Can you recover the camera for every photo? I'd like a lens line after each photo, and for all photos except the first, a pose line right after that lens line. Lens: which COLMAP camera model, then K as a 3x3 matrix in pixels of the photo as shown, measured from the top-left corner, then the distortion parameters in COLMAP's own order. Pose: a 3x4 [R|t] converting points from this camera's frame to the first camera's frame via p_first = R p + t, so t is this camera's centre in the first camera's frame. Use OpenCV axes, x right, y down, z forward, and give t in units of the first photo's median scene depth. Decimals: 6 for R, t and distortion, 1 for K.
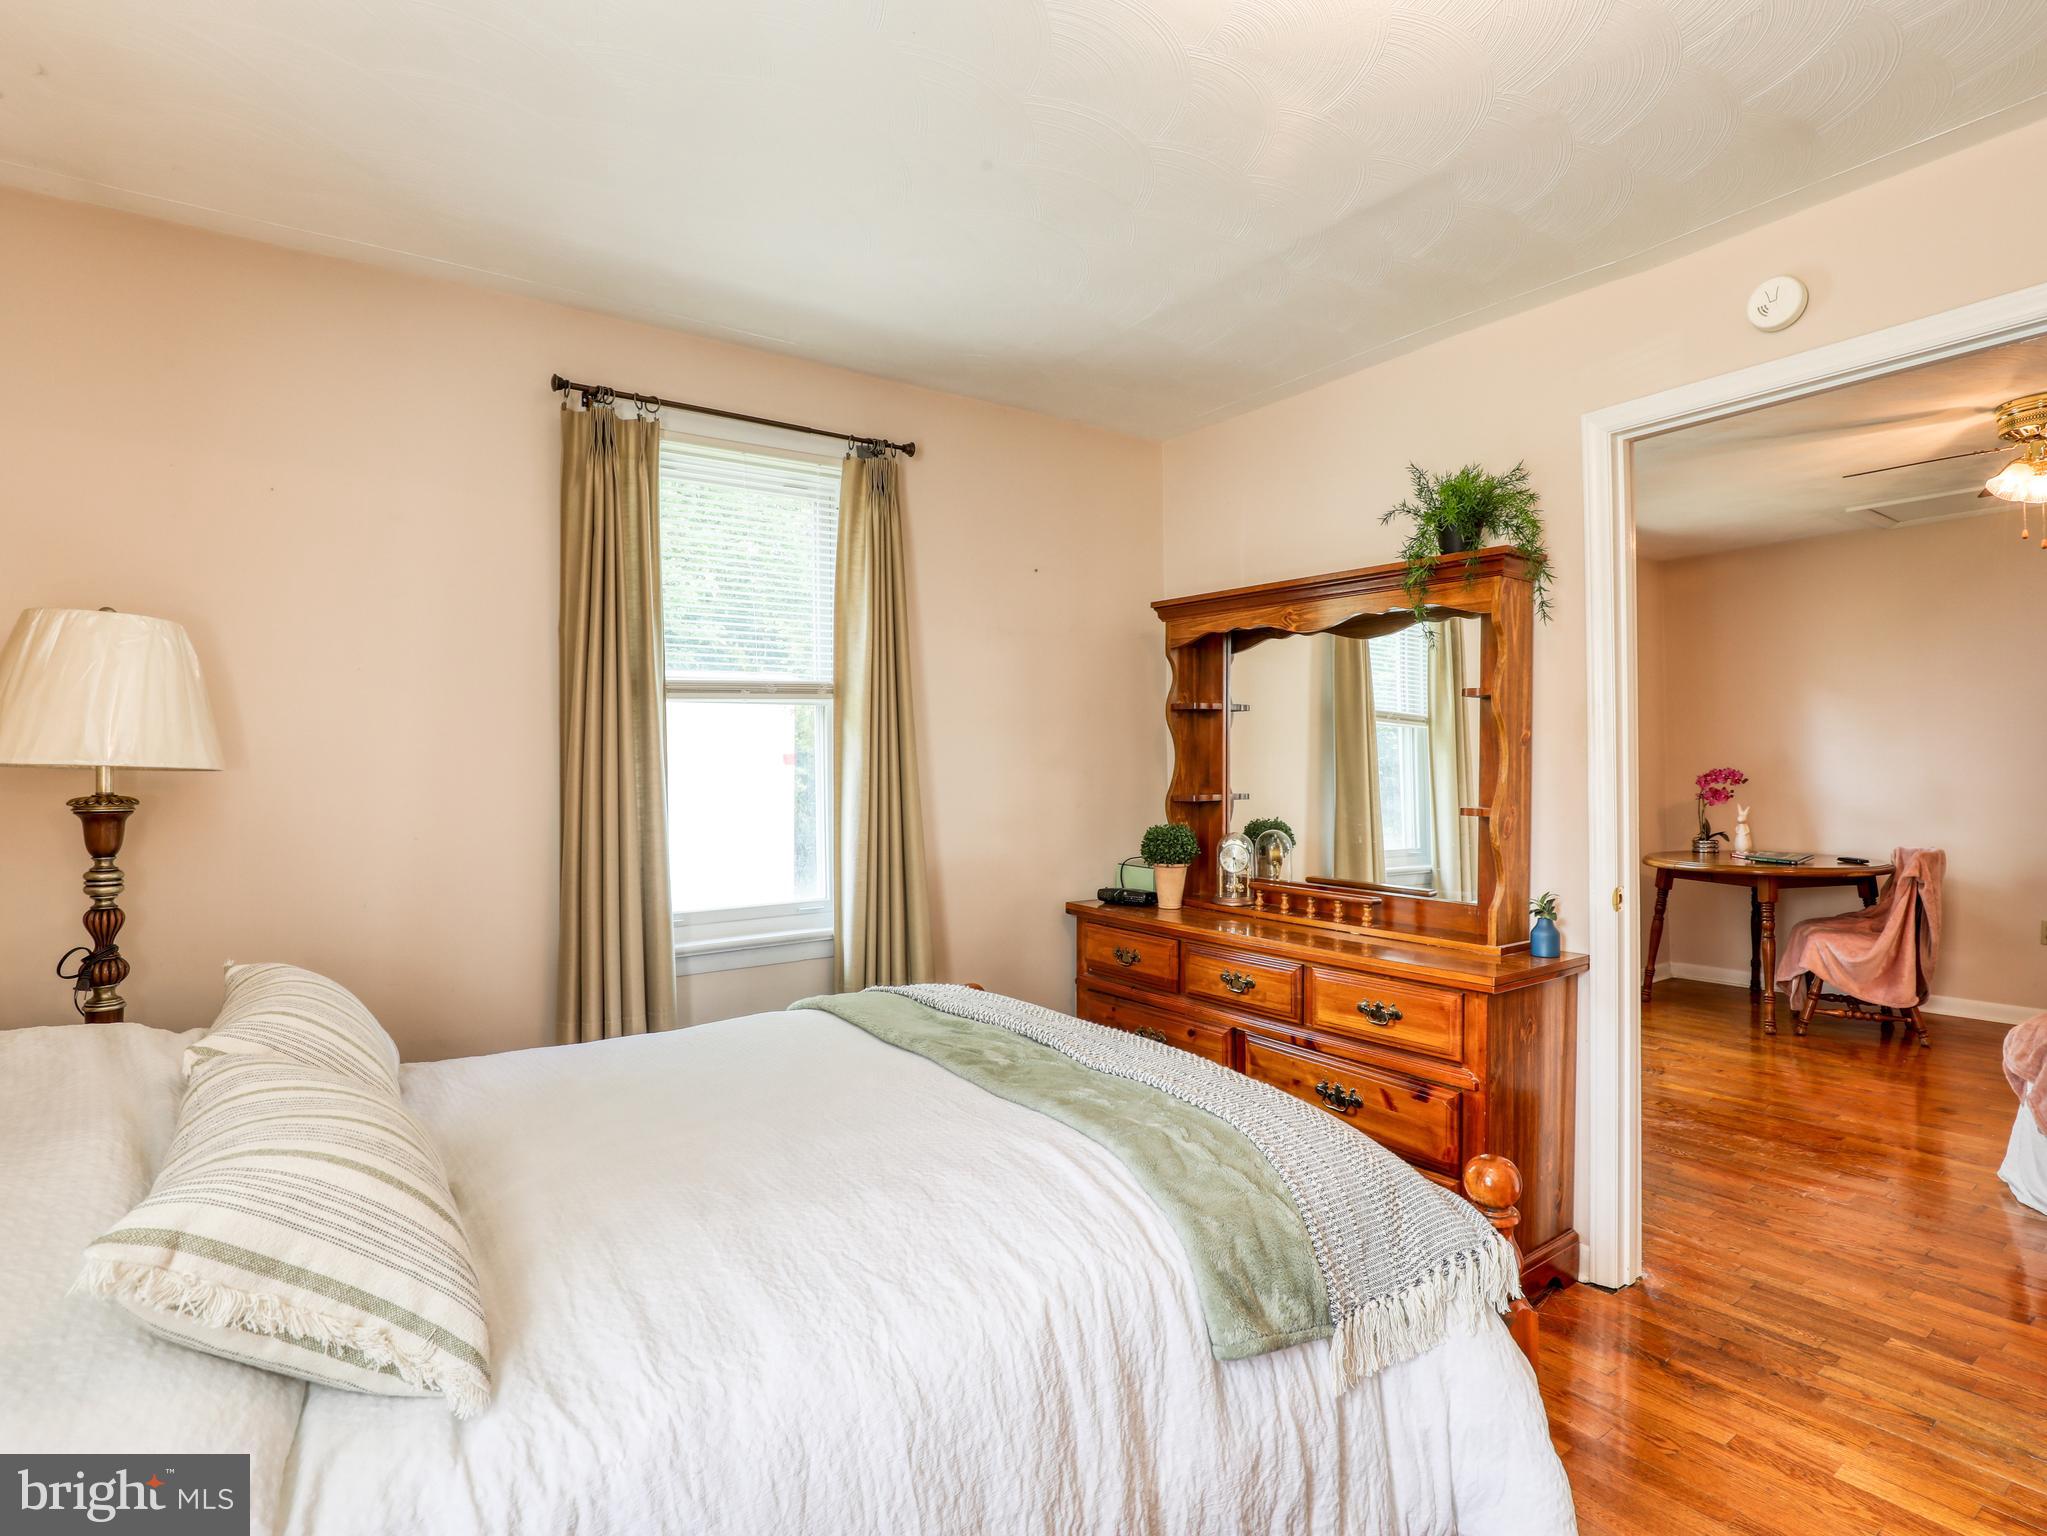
lens RADIAL K [[1054.7, 0, 1036.8], [0, 1054.7, 773.0], [0, 0, 1]] dist [-0.033987, 0.005830]
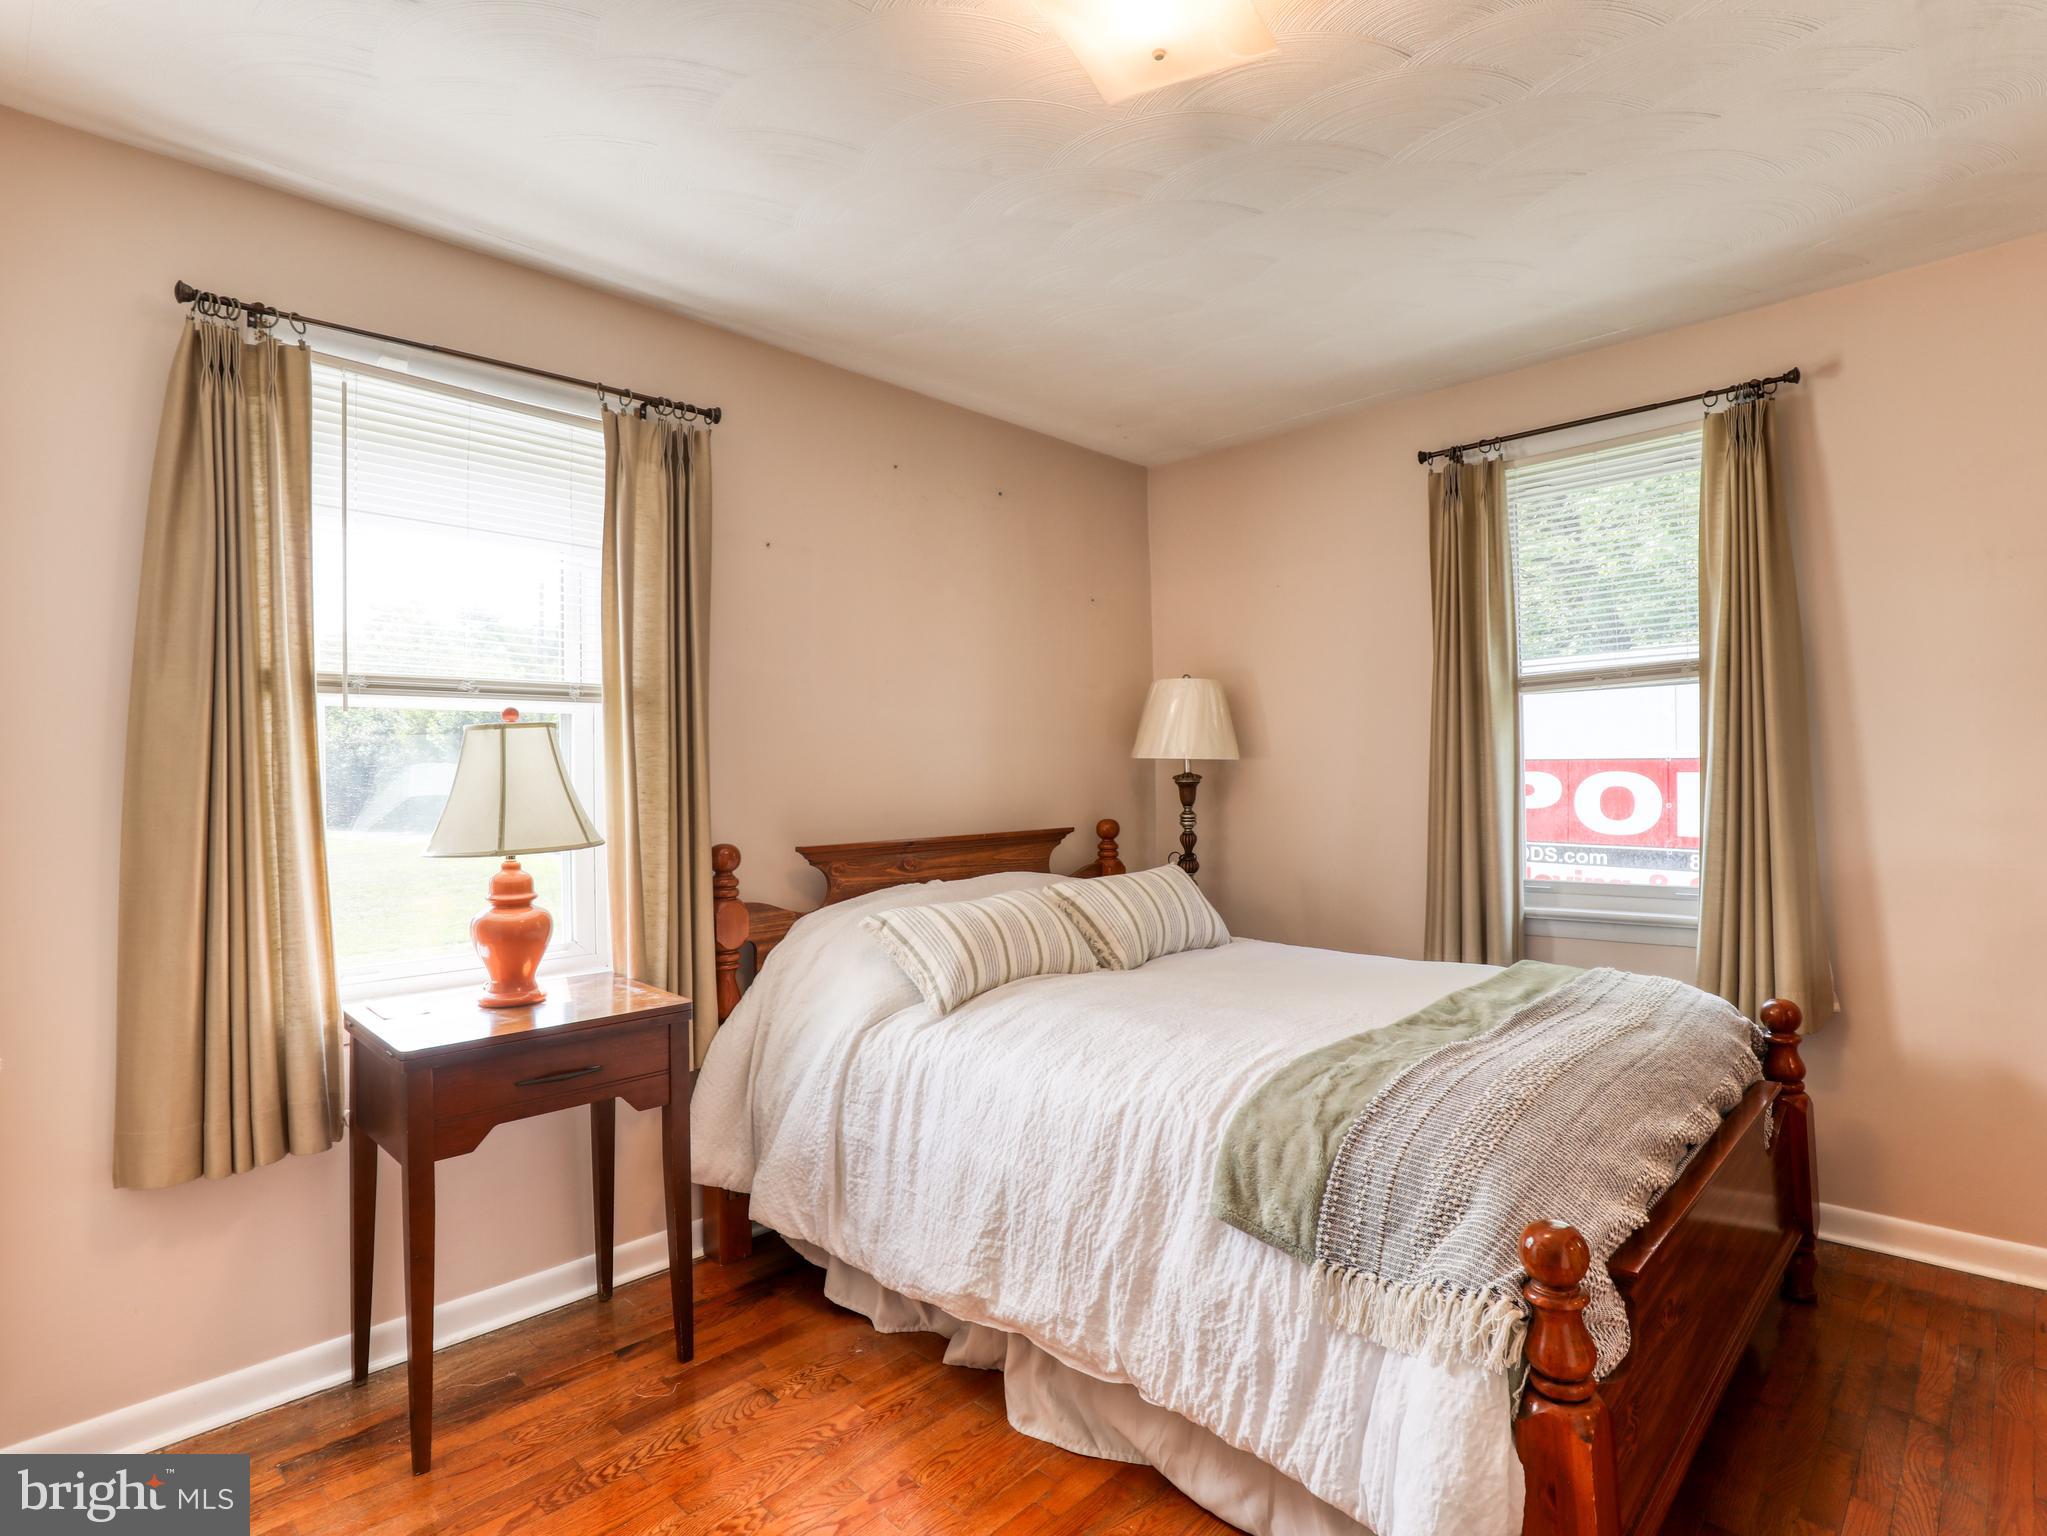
lens RADIAL K [[1054.7, 0, 1036.8], [0, 1054.7, 773.0], [0, 0, 1]] dist [-0.033987, 0.005830]
pose [[0.180678, 0.006565, -0.983520, 0.958697], [0.015639, 0.999832, 0.009547, -0.002334], [0.983418, -0.017107, 0.180545, 0.374893]]
